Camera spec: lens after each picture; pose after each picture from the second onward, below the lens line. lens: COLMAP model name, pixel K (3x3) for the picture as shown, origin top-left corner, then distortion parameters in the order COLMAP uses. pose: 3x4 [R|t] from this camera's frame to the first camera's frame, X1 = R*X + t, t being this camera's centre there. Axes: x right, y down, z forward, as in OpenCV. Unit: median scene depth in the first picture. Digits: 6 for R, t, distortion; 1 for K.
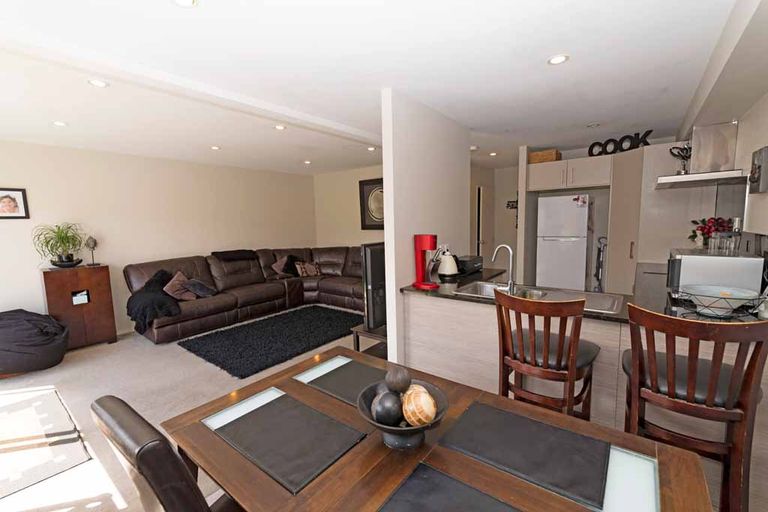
lens RADIAL K [[329.0, 0, 384.8], [0, 329.0, 259.1], [0, 0, 1]] dist [0.000690, -0.000560]
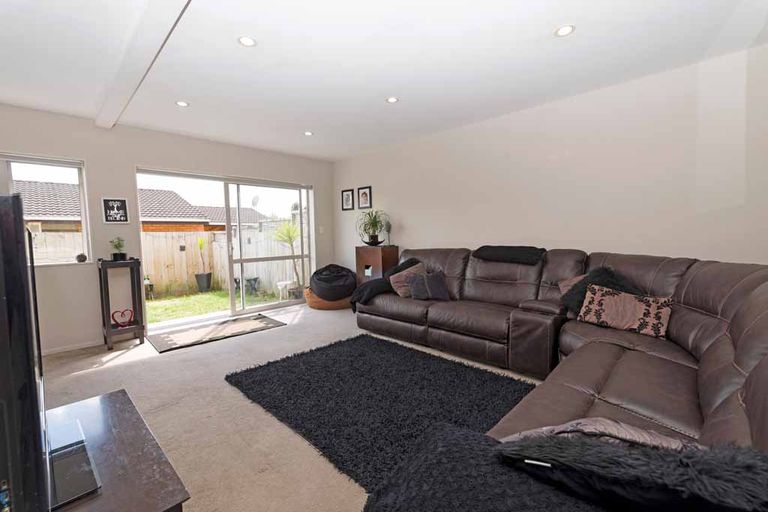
lens RADIAL K [[329.0, 0, 384.8], [0, 329.0, 259.1], [0, 0, 1]] dist [0.000690, -0.000560]
pose [[-0.102003, 0.099813, -0.989764, 0.246573], [-0.101488, 0.988718, 0.110167, -0.059759], [0.989594, 0.111686, -0.090722, 1.036786]]
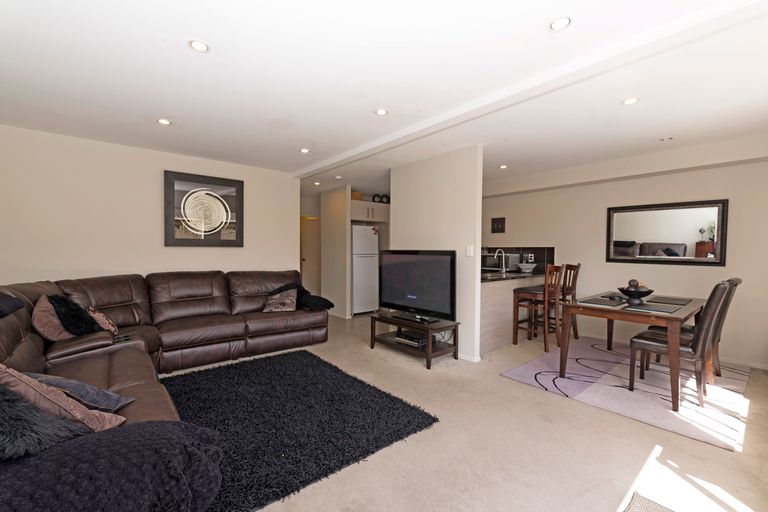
lens RADIAL K [[329.0, 0, 384.8], [0, 329.0, 259.1], [0, 0, 1]] dist [0.000690, -0.000560]
pose [[0.205974, 0.000788, 0.978557, -0.869992], [0.108203, 0.993849, -0.023576, -0.004856], [-0.972557, 0.110739, 0.204622, 0.658091]]
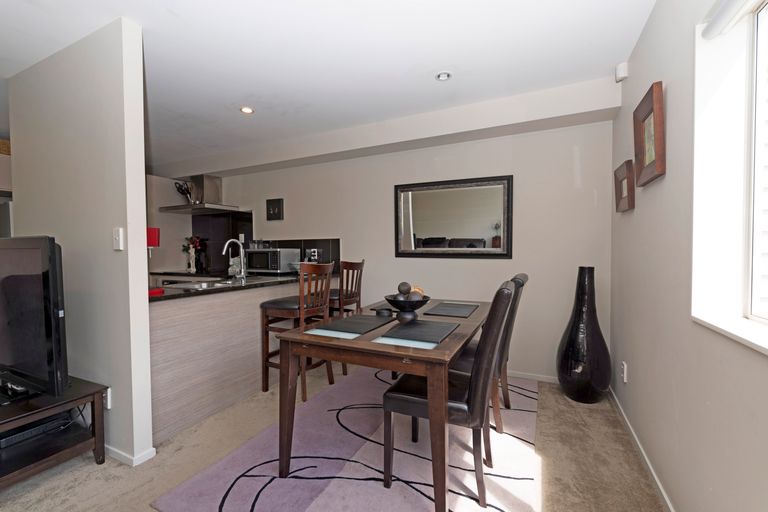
lens RADIAL K [[329.0, 0, 384.8], [0, 329.0, 259.1], [0, 0, 1]] dist [0.000690, -0.000560]
pose [[-0.215003, -0.000182, 0.976613, -0.471801], [0.133150, 0.990657, 0.029498, 0.034349], [-0.967494, 0.136378, -0.212970, 0.382531]]
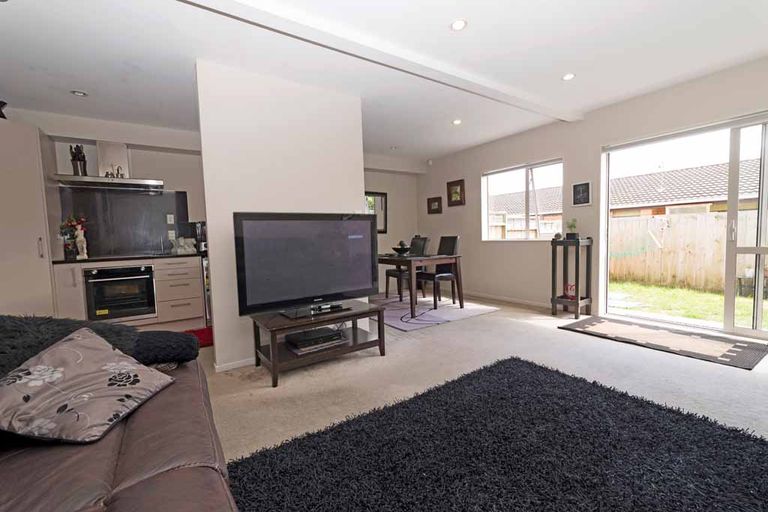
lens RADIAL K [[329.0, 0, 384.8], [0, 329.0, 259.1], [0, 0, 1]] dist [0.000690, -0.000560]
pose [[-0.949672, 0.034476, 0.311343, -0.288420], [0.093269, 0.979966, 0.175978, -0.054725], [-0.299038, 0.196160, -0.933862, 1.324552]]
